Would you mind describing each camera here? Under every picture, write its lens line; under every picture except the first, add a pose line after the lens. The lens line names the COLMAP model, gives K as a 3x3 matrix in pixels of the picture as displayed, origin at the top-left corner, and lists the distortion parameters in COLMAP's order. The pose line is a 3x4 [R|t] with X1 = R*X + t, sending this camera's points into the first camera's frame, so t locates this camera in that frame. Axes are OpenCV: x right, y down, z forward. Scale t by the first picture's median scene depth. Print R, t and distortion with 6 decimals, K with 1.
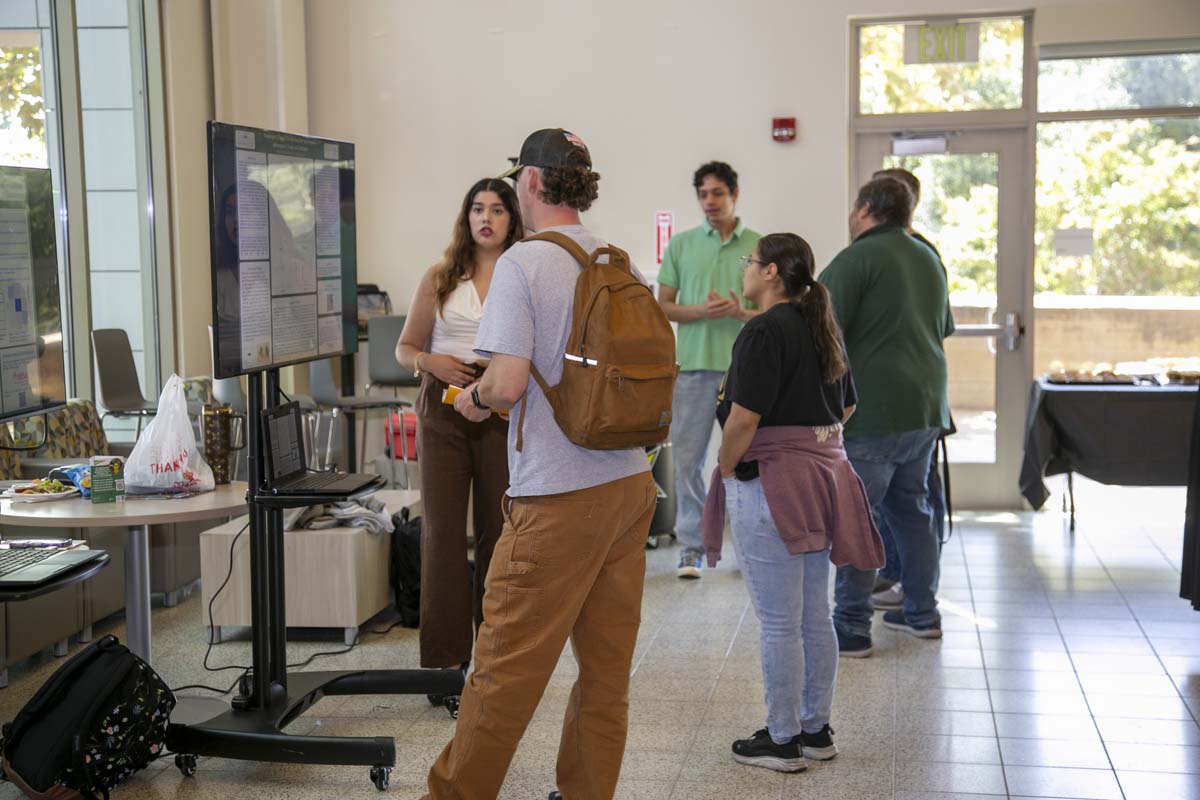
lens RADIAL K [[2018.6, 0, 600.0], [0, 2018.6, 400.0], [0, 0, 1]] dist [0.179522, 0.000564]
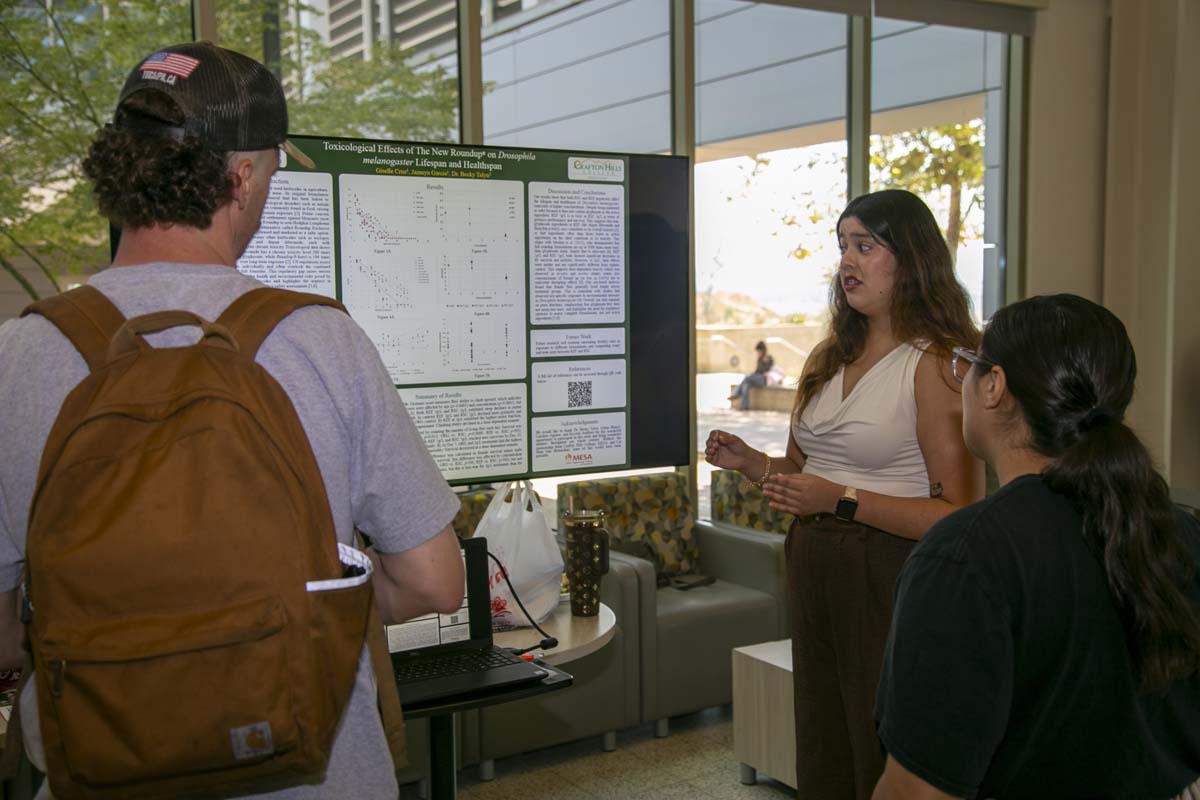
lens RADIAL K [[1372.1, 0, 597.5], [0, 1372.1, 388.8], [0, 0, 1]] dist [0.029638, 0.143077]
pose [[0.689348, 0.041821, -0.723222, 0.201216], [-0.041583, 0.998971, 0.018132, -0.058713], [0.723235, 0.017575, 0.690378, 0.695647]]
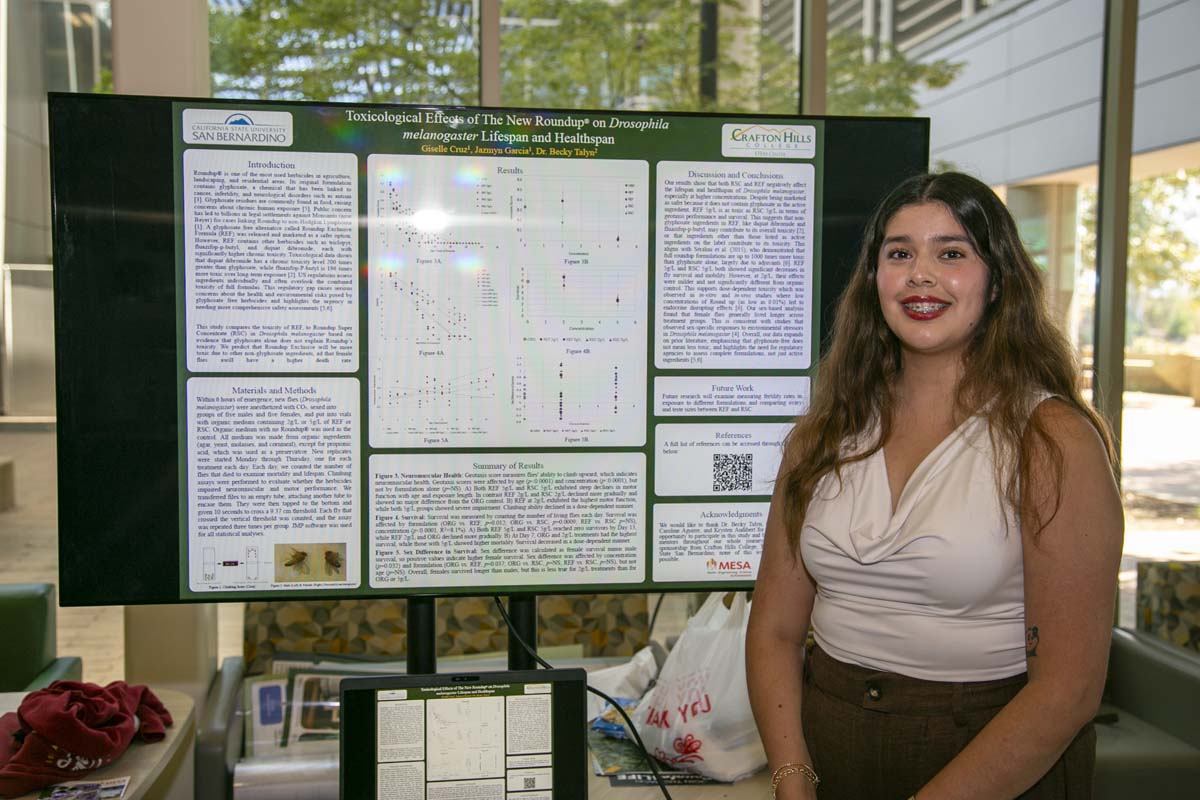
lens RADIAL K [[1372.1, 0, 597.5], [0, 1372.1, 388.8], [0, 0, 1]] dist [0.029638, 0.143077]
pose [[0.340741, 0.052872, -0.938669, 0.146701], [-0.074876, 0.996772, 0.028964, -0.074006], [0.937171, 0.060414, 0.343600, 0.870720]]
